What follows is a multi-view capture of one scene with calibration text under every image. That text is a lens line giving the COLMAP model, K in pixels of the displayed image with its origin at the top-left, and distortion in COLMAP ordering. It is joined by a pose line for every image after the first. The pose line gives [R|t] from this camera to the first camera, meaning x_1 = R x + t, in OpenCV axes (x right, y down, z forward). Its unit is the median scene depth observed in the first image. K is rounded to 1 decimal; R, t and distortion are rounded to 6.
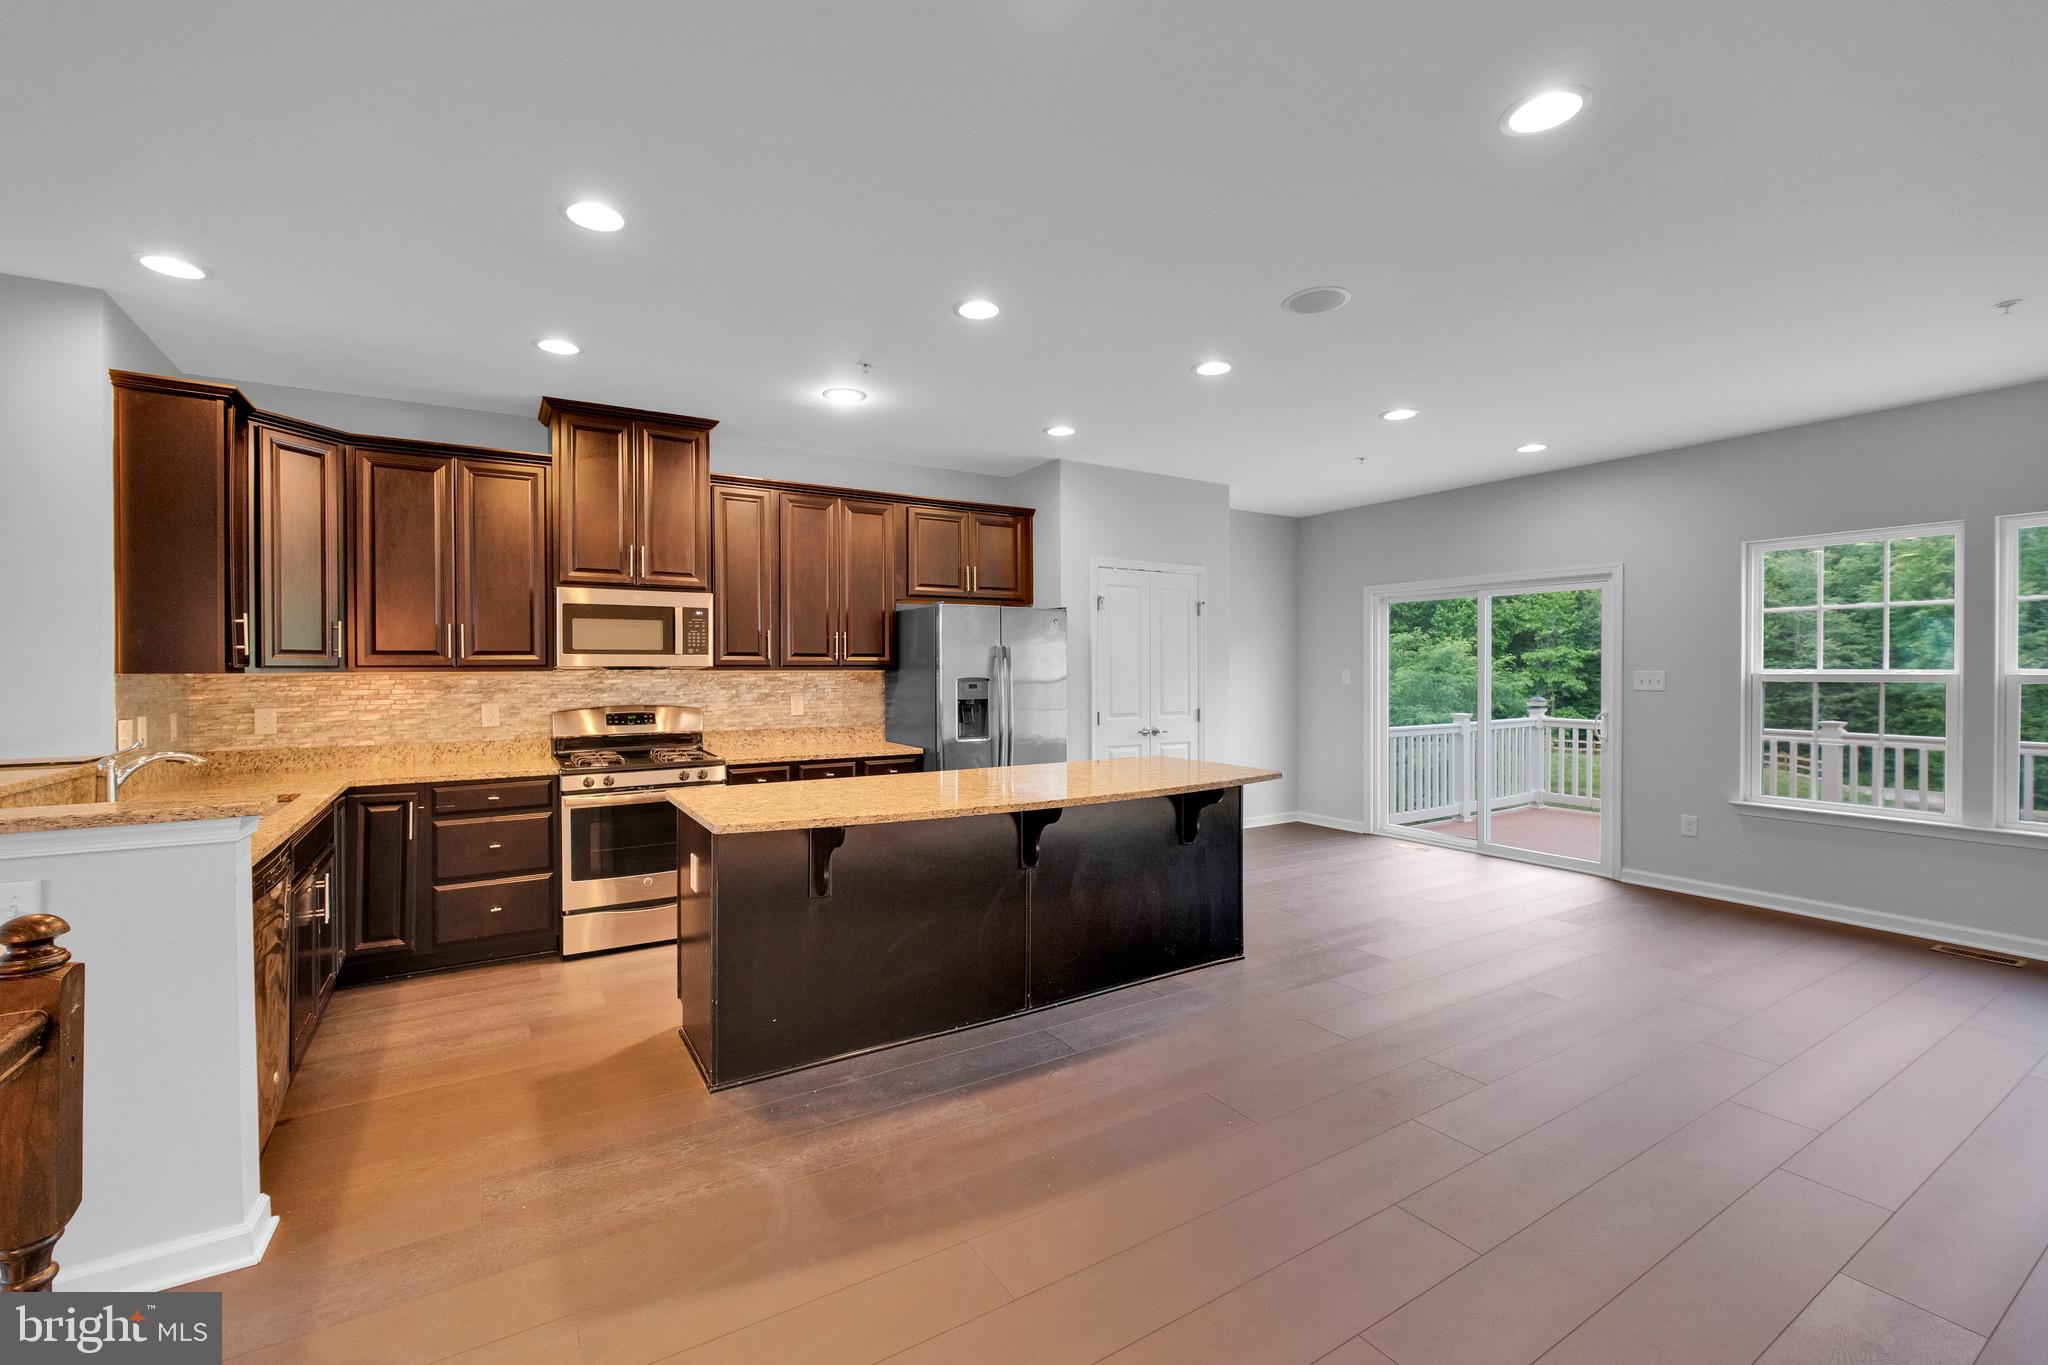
lens RADIAL K [[866.1, 0, 1033.7], [0, 866.1, 672.5], [0, 0, 1]] dist [0.004803, 0.000402]
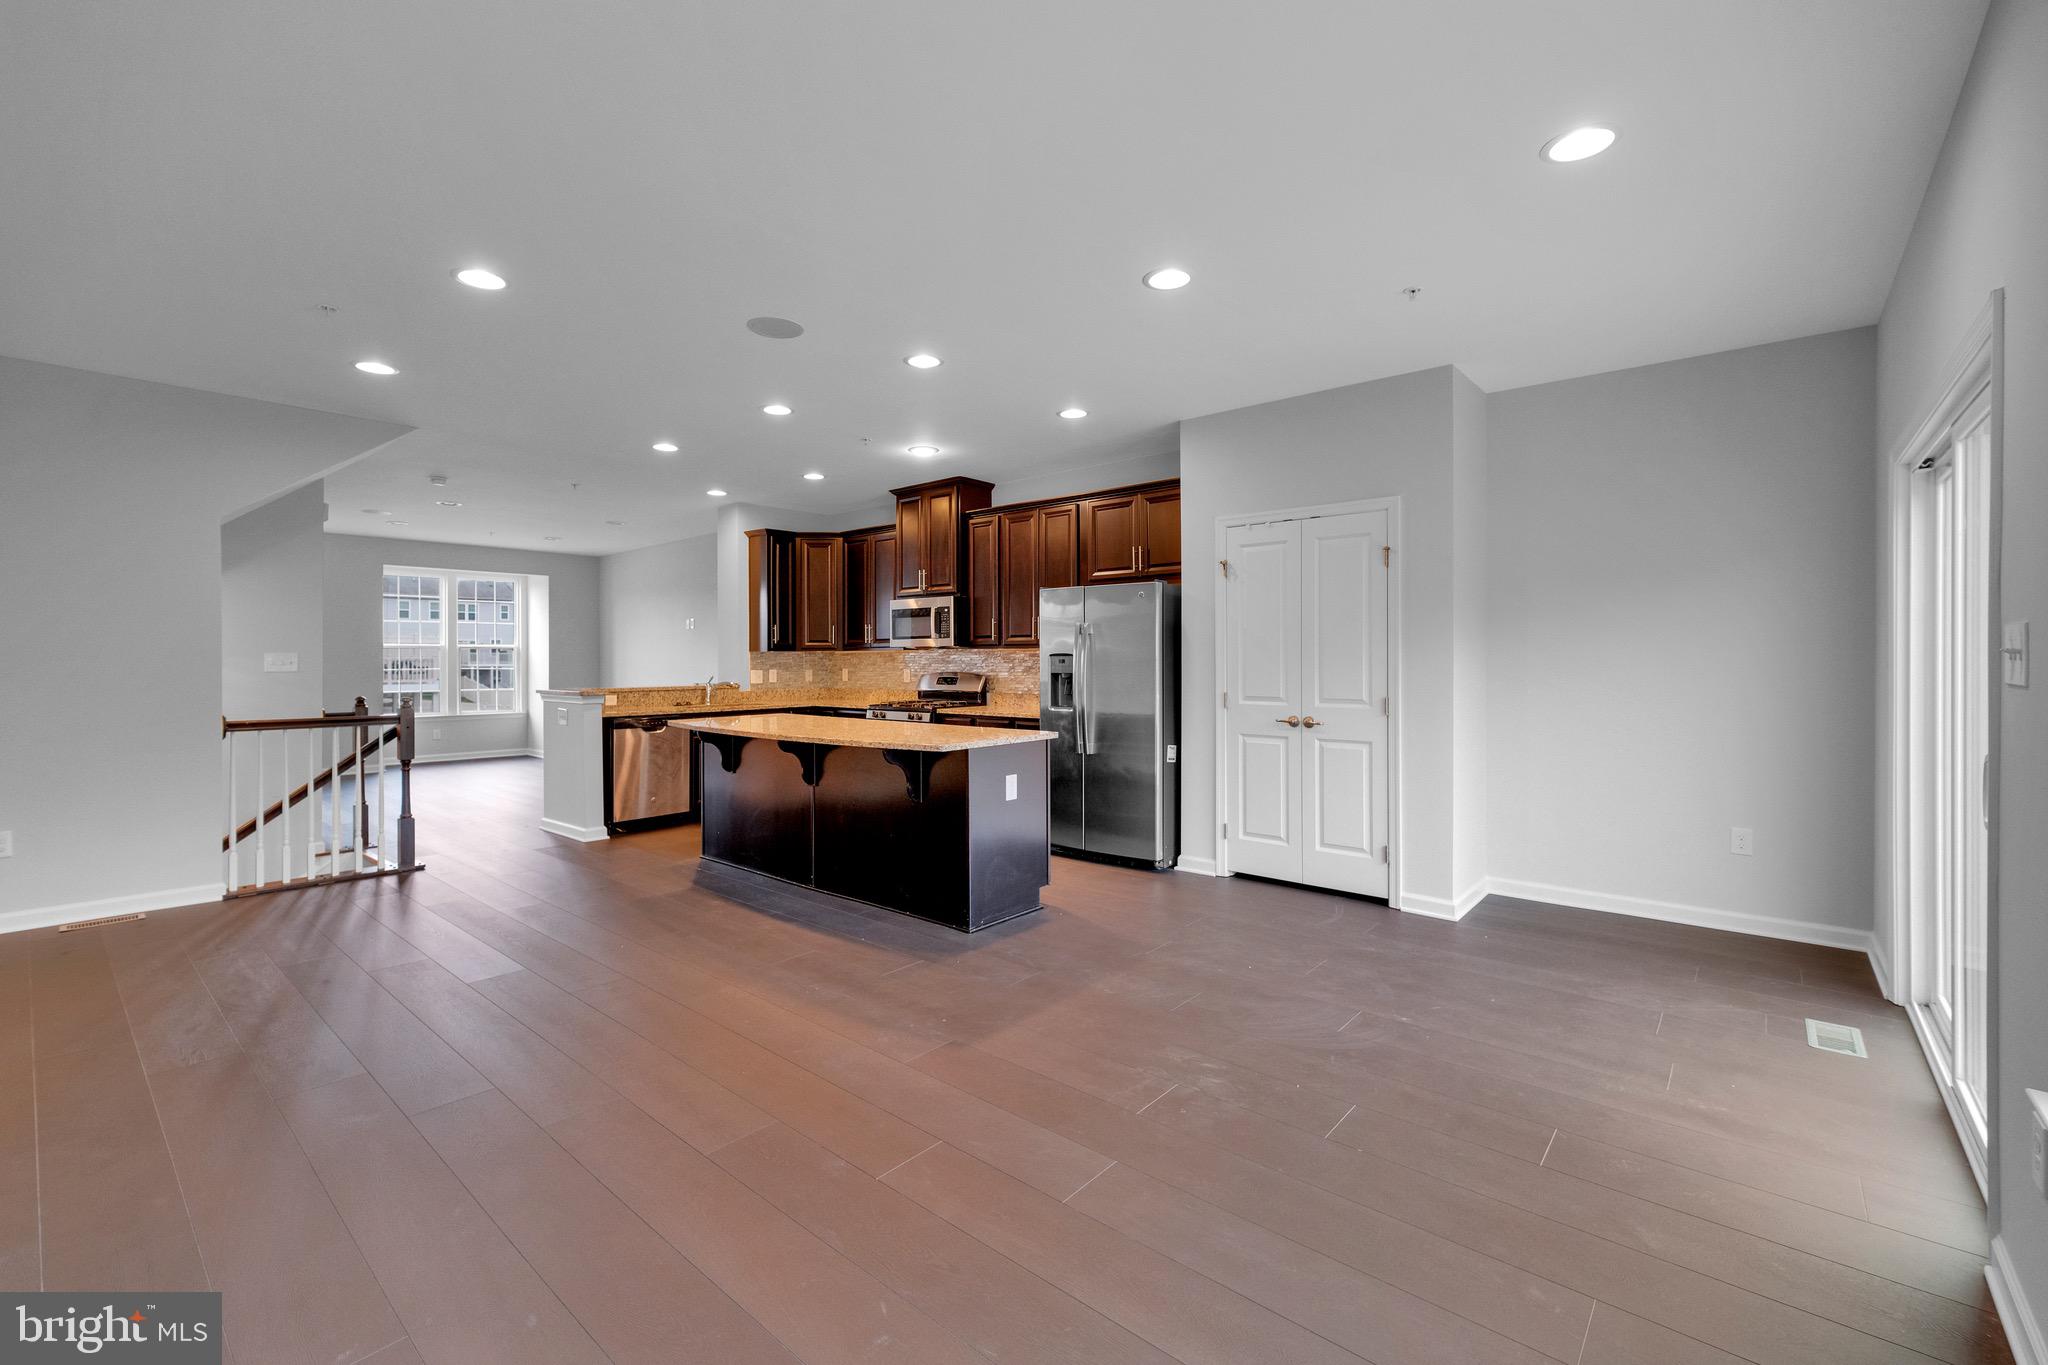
lens RADIAL K [[866.1, 0, 1013.5], [0, 866.1, 671.8], [0, 0, 1]] dist [0.004803, 0.000402]
pose [[0.304750, 0.016573, -0.952288, 0.950172], [-0.000343, 0.999850, 0.017291, 0.010067], [0.952432, -0.004943, 0.304710, 0.594687]]
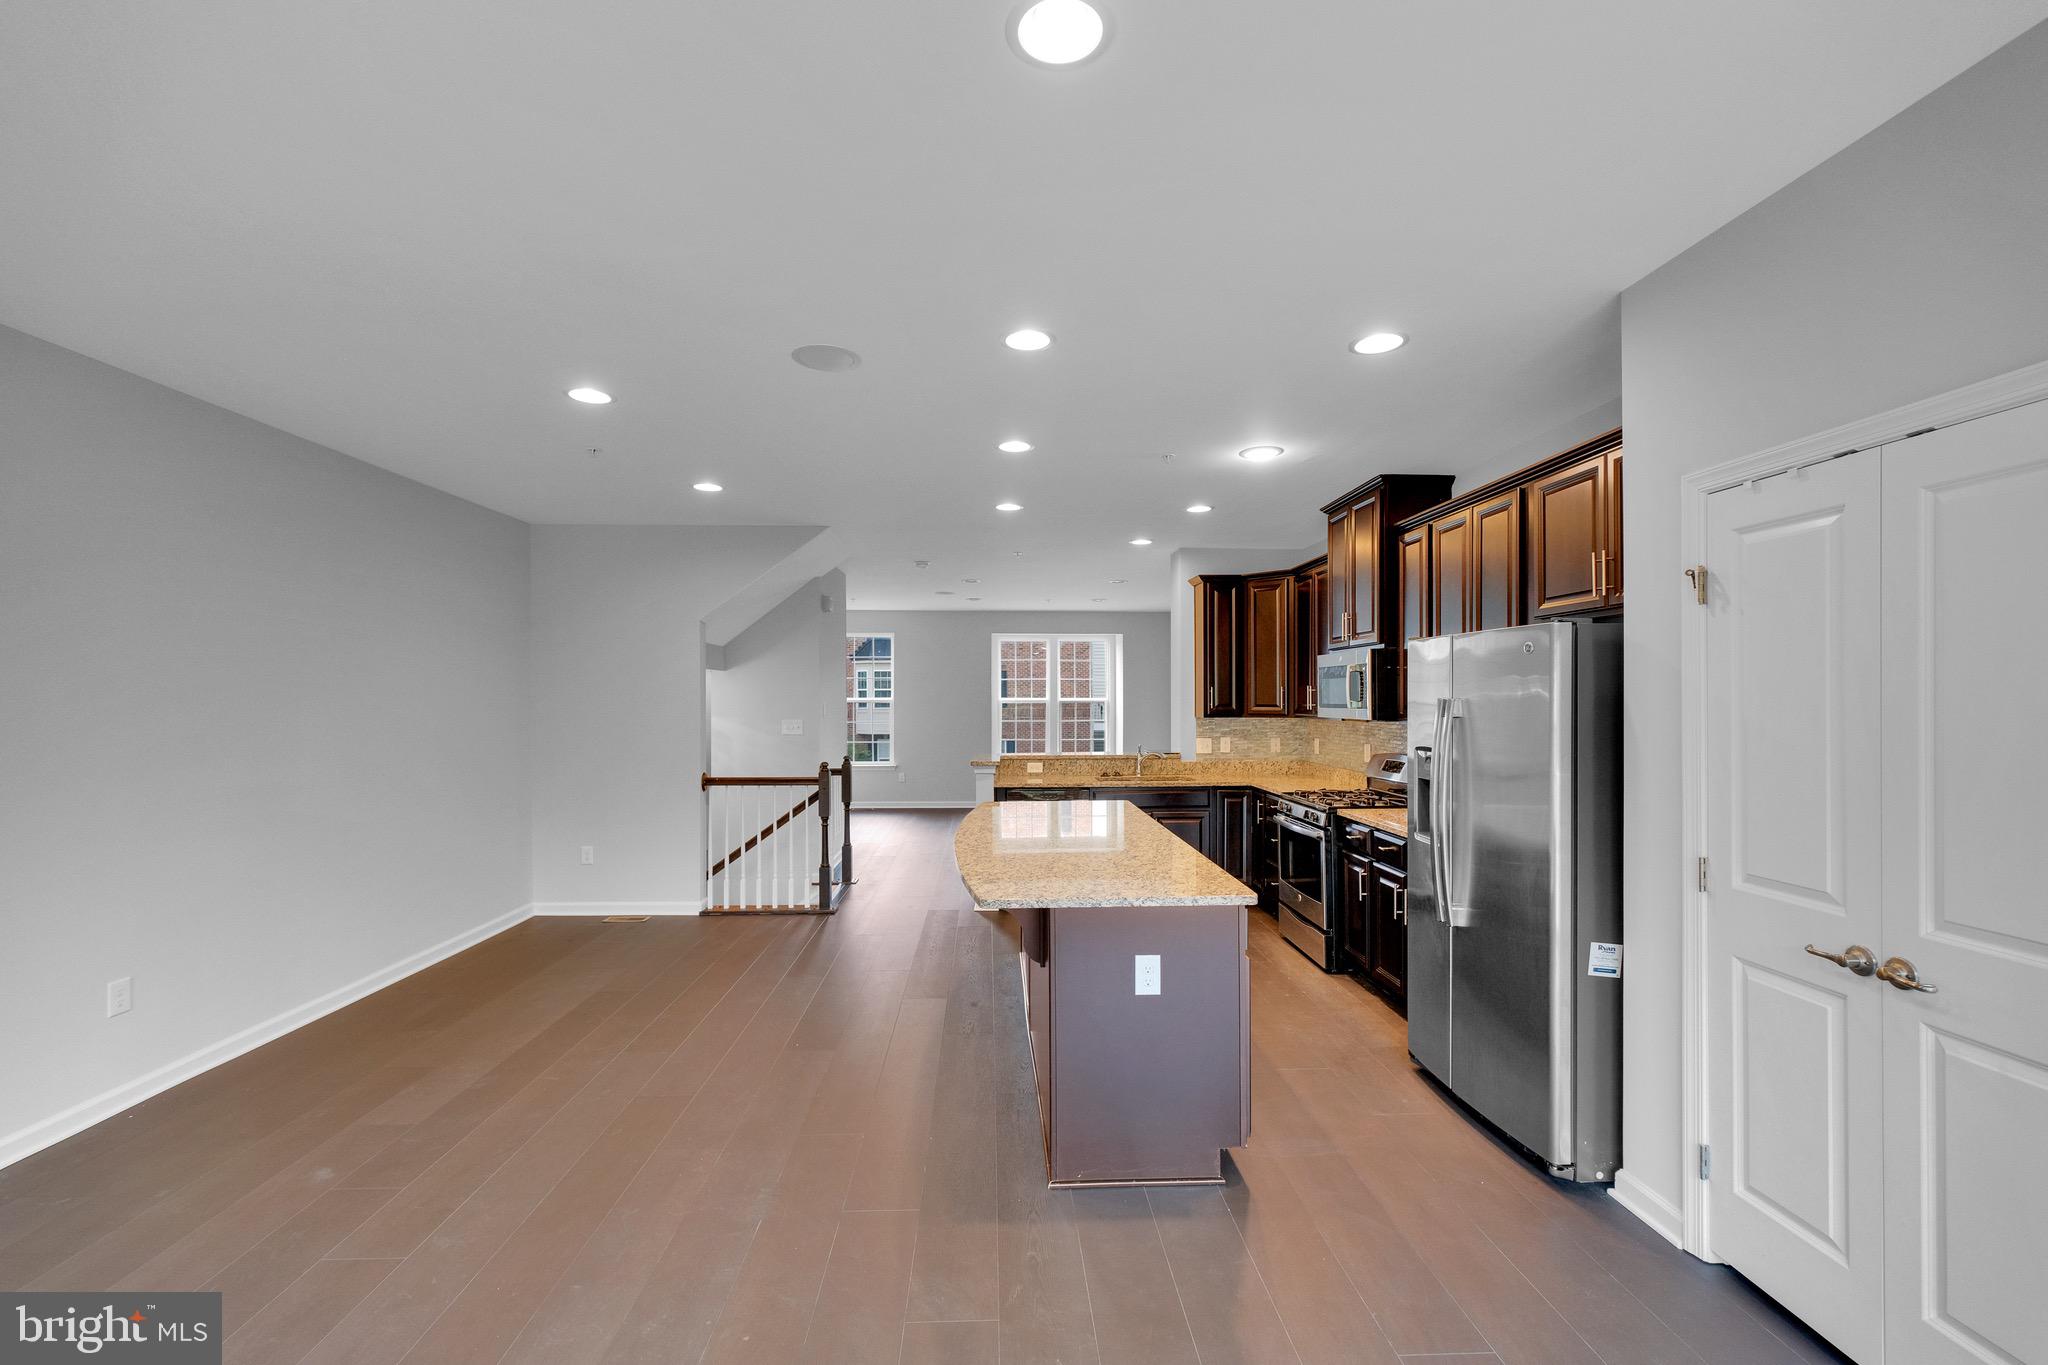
lens RADIAL K [[866.1, 0, 1023.1], [0, 866.1, 707.5], [0, 0, 1]] dist [0.004803, 0.000402]
pose [[-0.482230, 0.013672, -0.875938, 0.647311], [0.001007, 0.999886, 0.015052, -0.034283], [0.876044, 0.006376, -0.482189, 1.034387]]
